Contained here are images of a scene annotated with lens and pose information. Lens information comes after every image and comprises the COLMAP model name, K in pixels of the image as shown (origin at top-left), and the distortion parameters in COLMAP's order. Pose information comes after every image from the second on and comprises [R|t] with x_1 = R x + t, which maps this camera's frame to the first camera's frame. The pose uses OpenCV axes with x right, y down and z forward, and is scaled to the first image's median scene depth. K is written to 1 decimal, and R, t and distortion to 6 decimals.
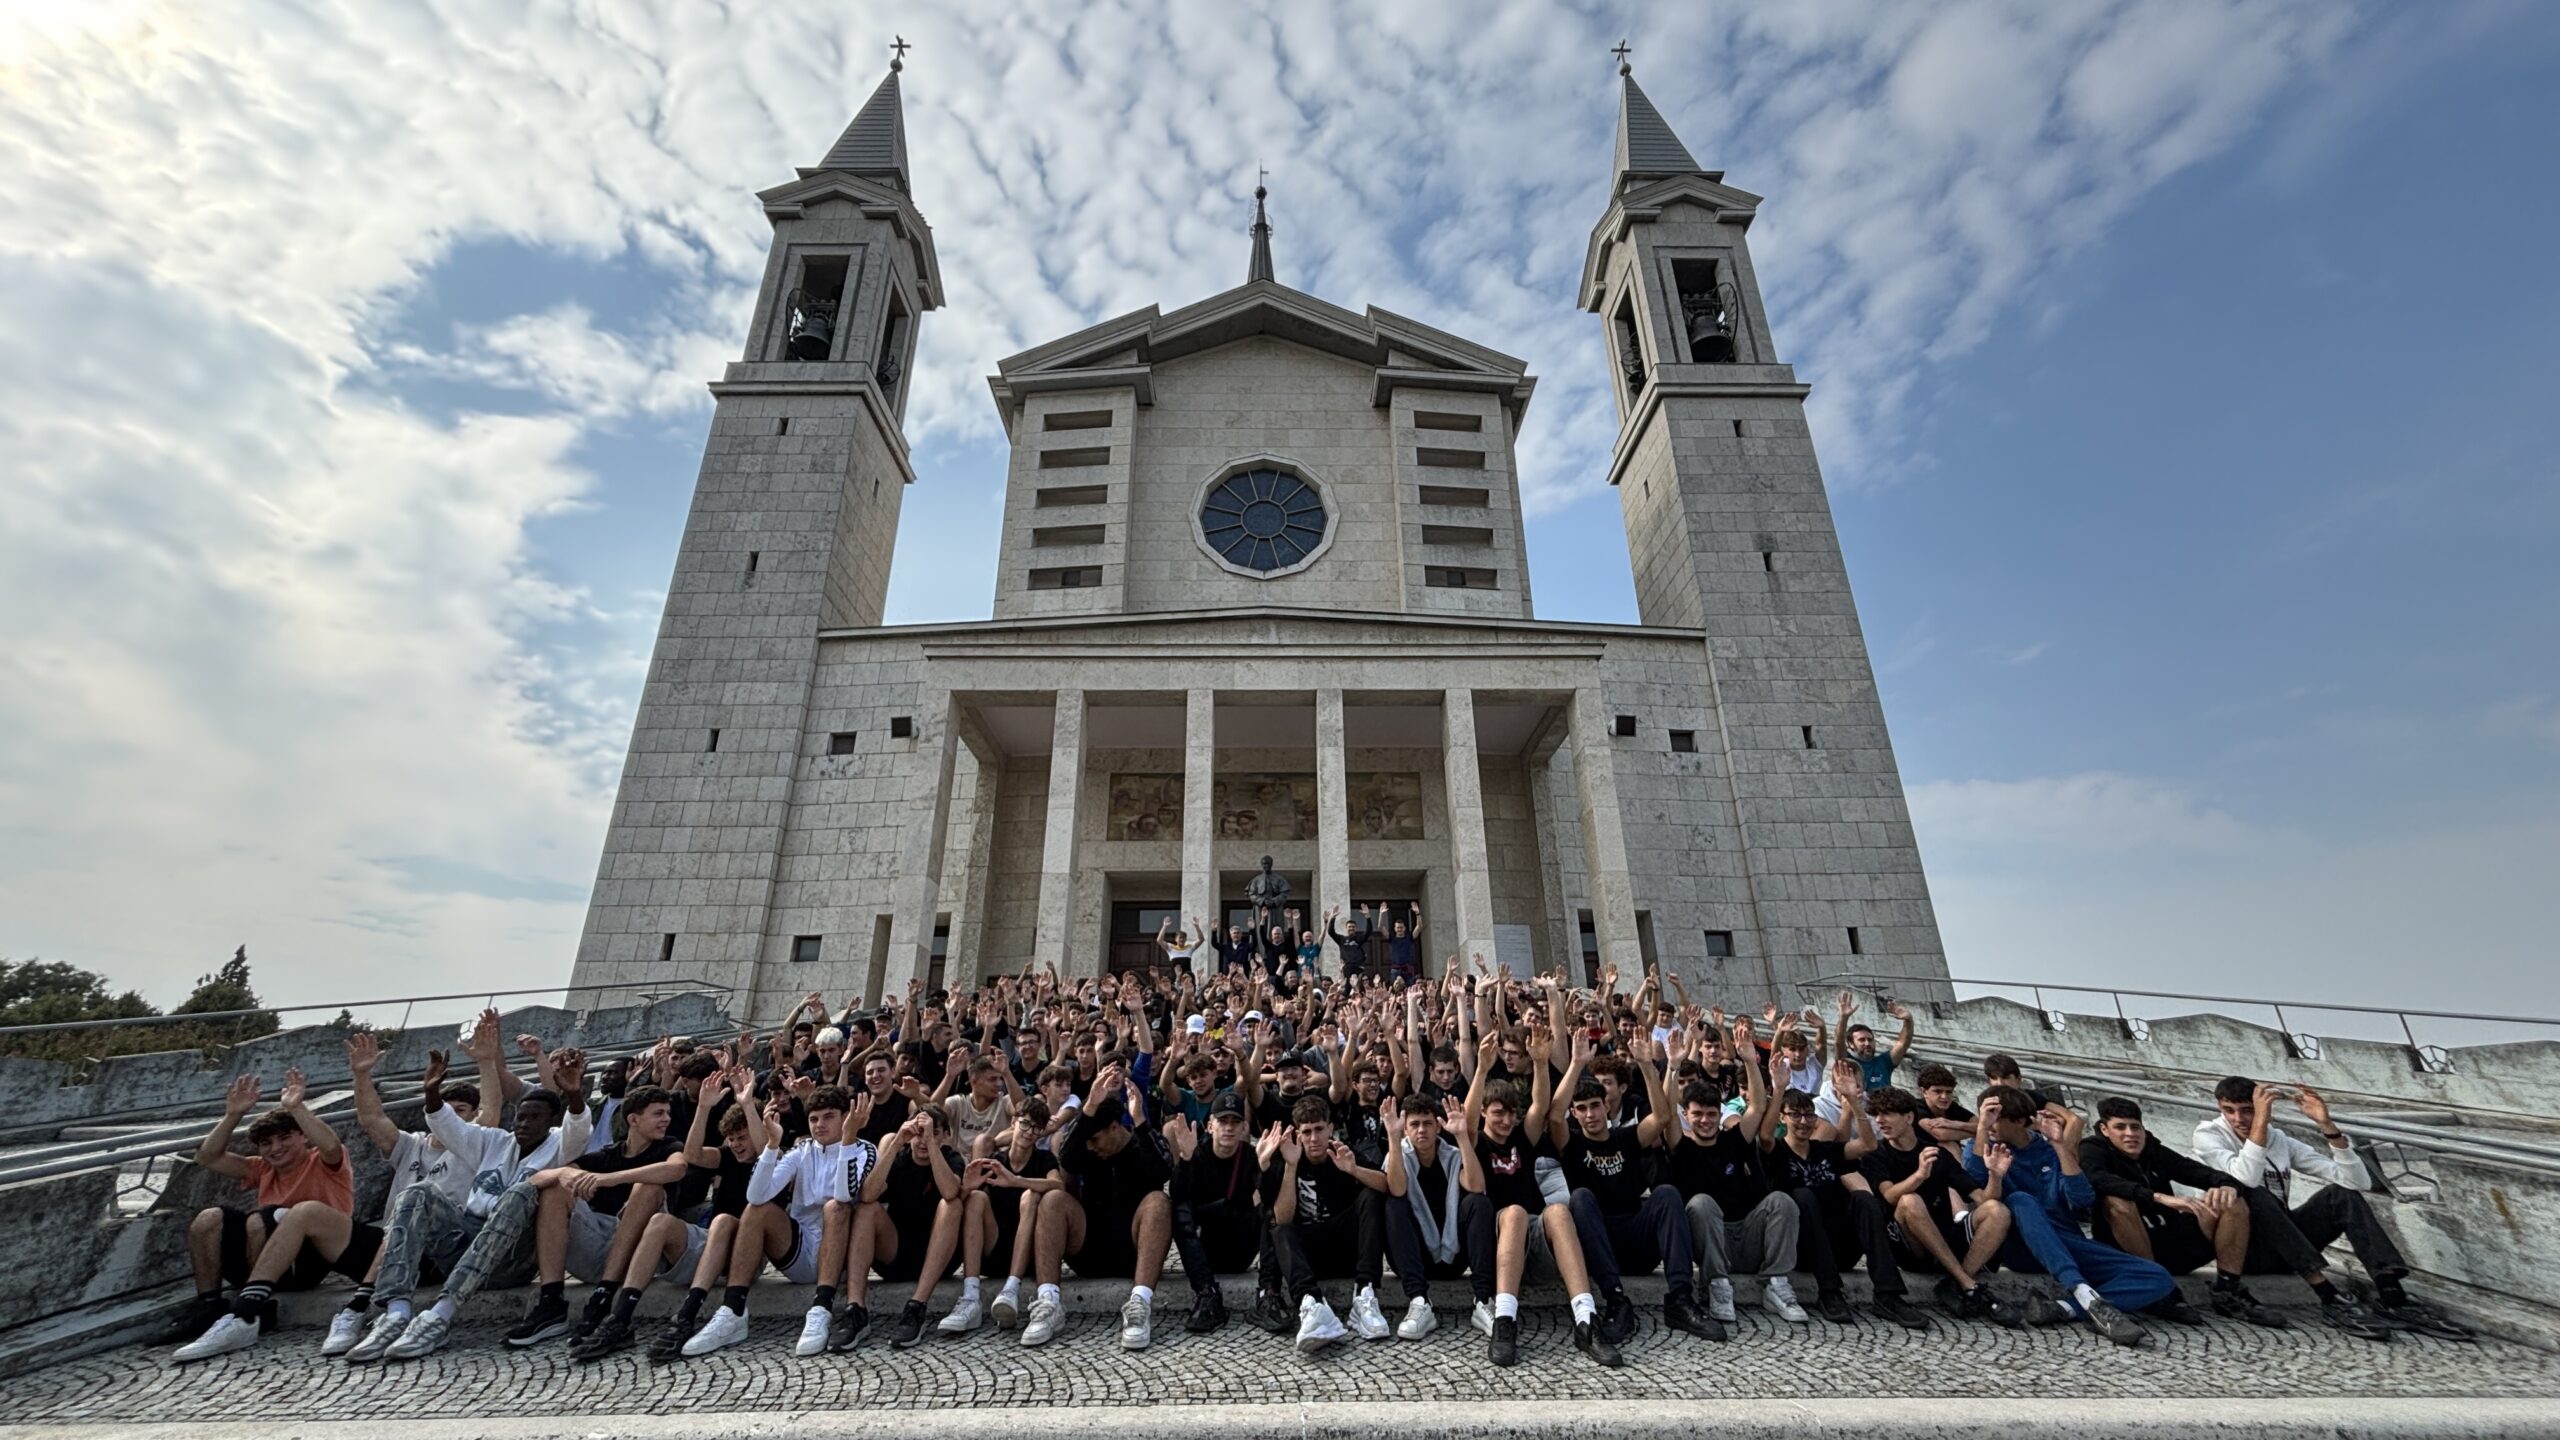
lens RADIAL K [[1076.2, 0, 1280.0], [0, 1076.2, 720.0], [0, 0, 1]] dist [-0.000556, 0.000072]
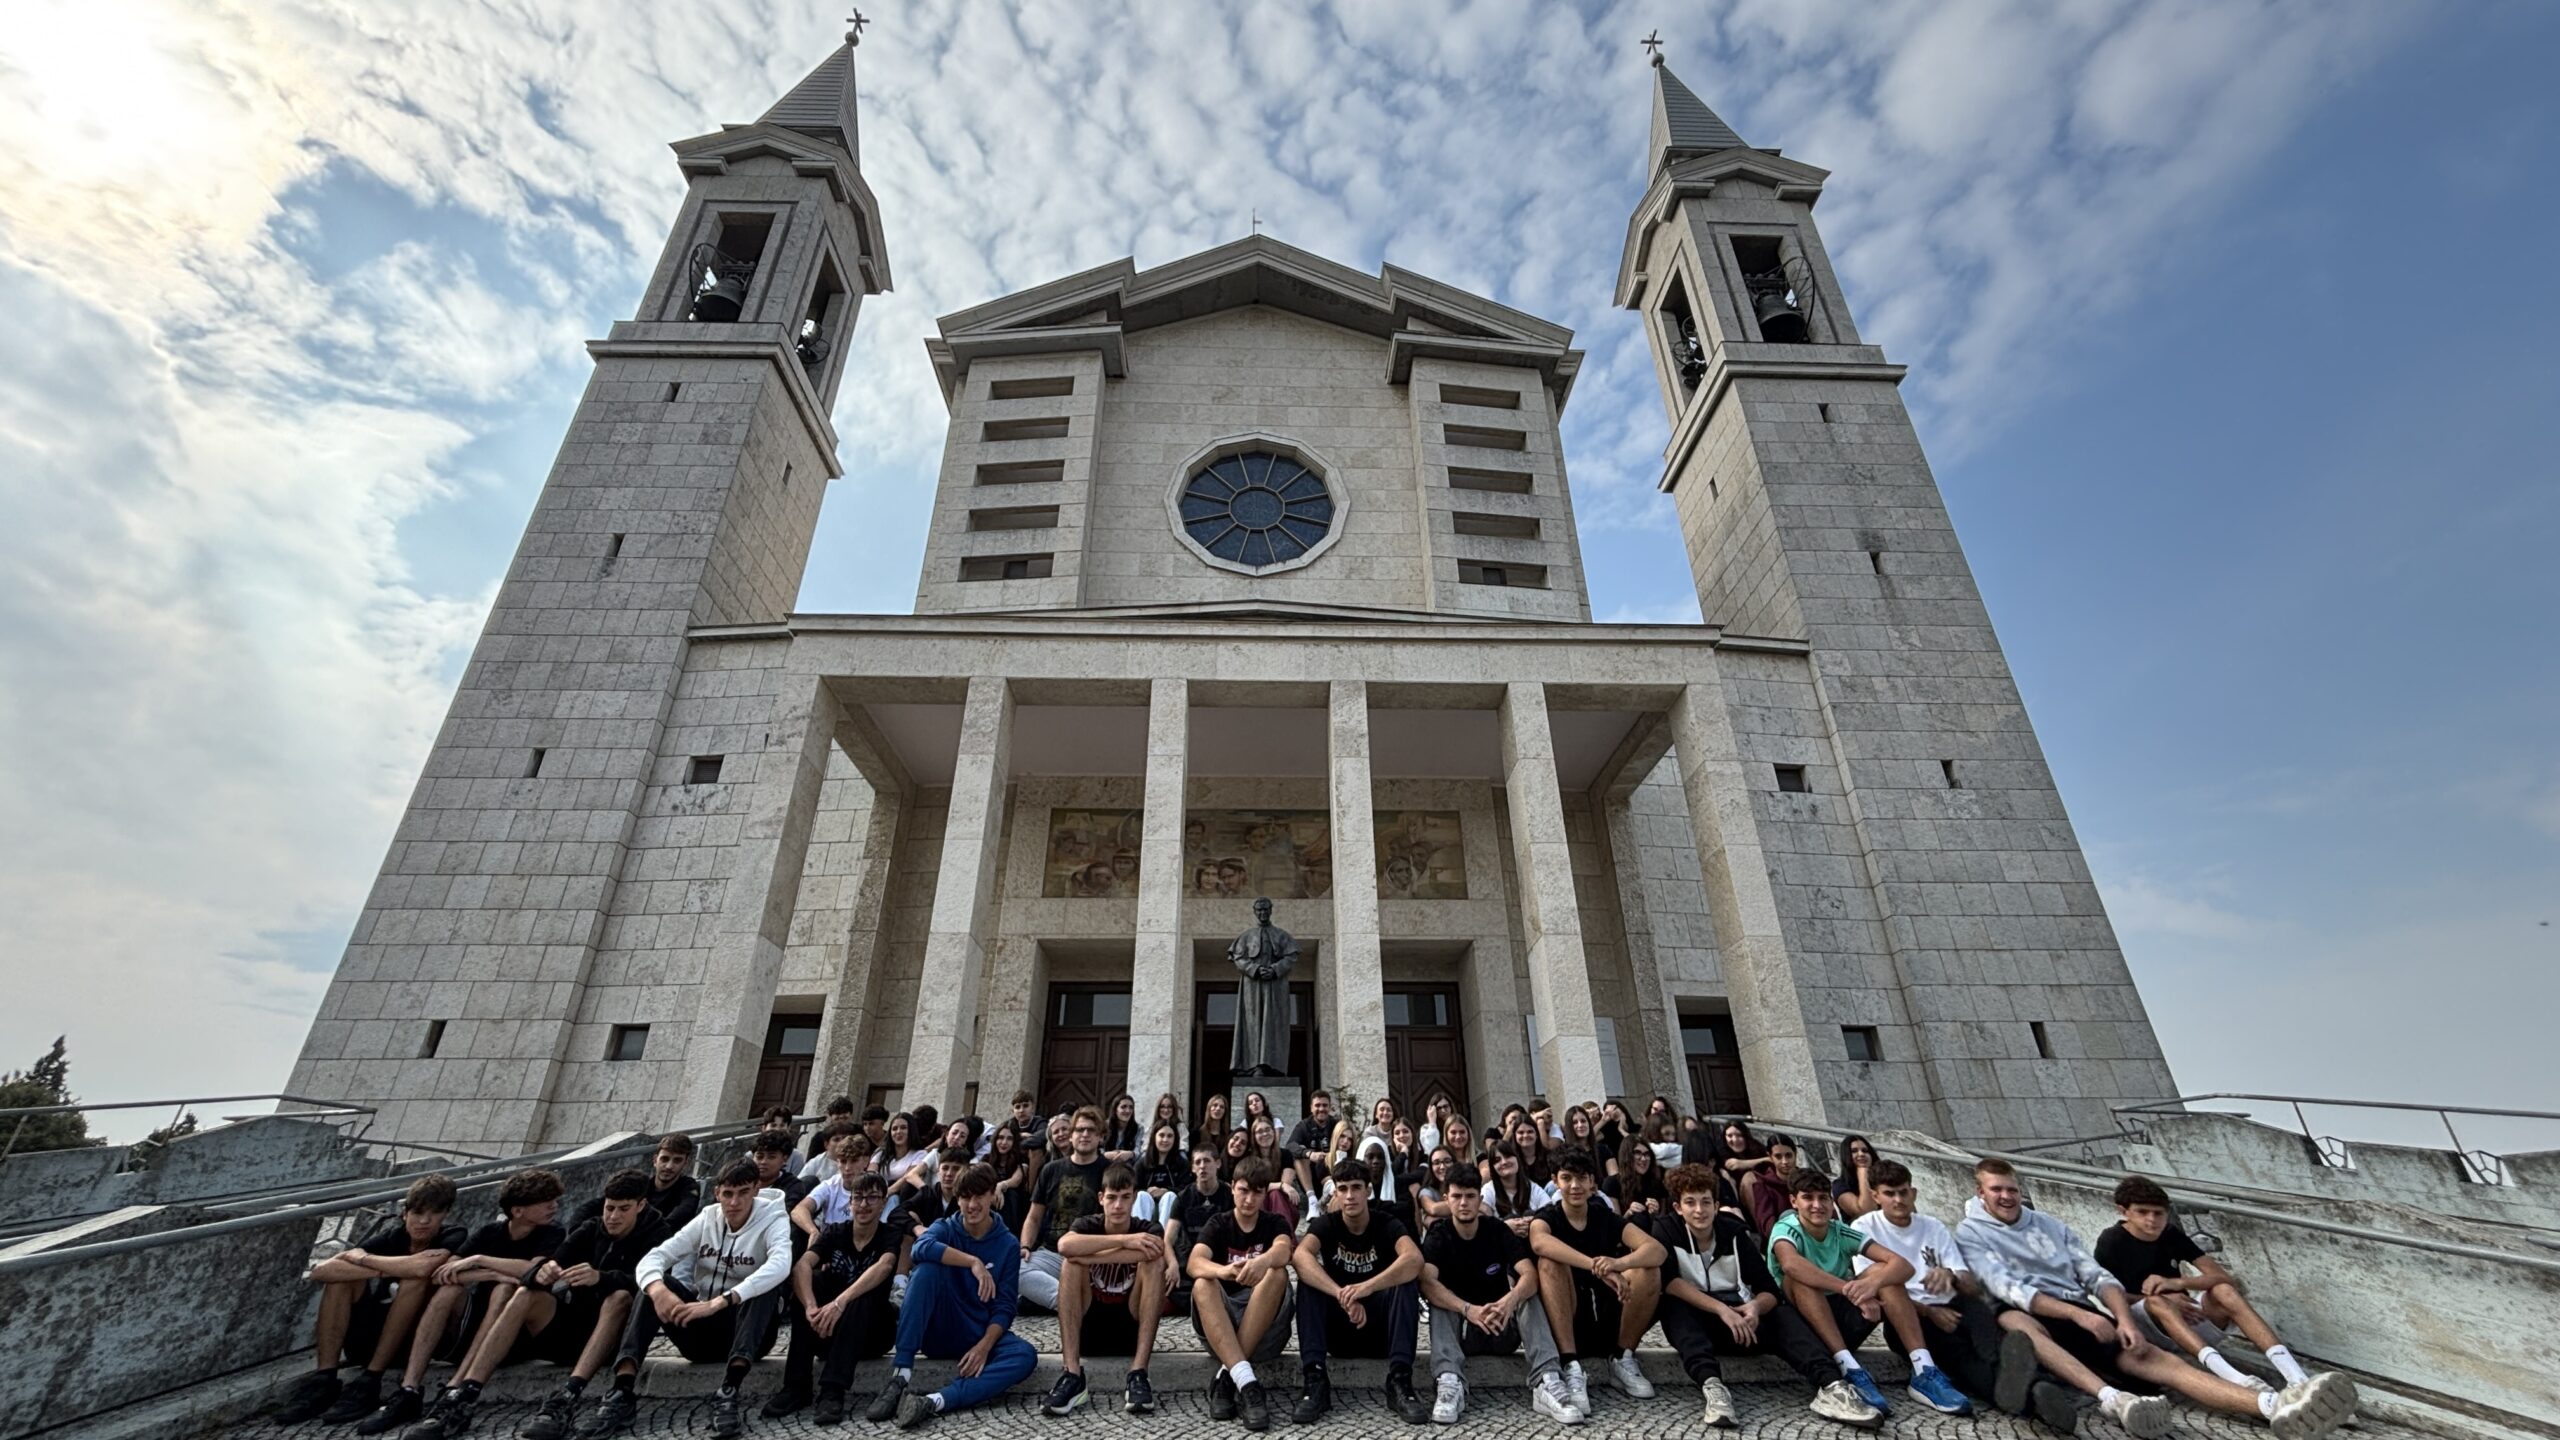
lens RADIAL K [[1062.6, 0, 1280.0], [0, 1062.6, 720.0], [0, 0, 1]] dist [-0.010027, -0.000161]
pose [[0.999843, 0.010564, 0.014228, -0.007560], [-0.009260, 0.996009, -0.088774, 0.047208], [-0.015109, 0.088629, 0.995950, 0.225974]]
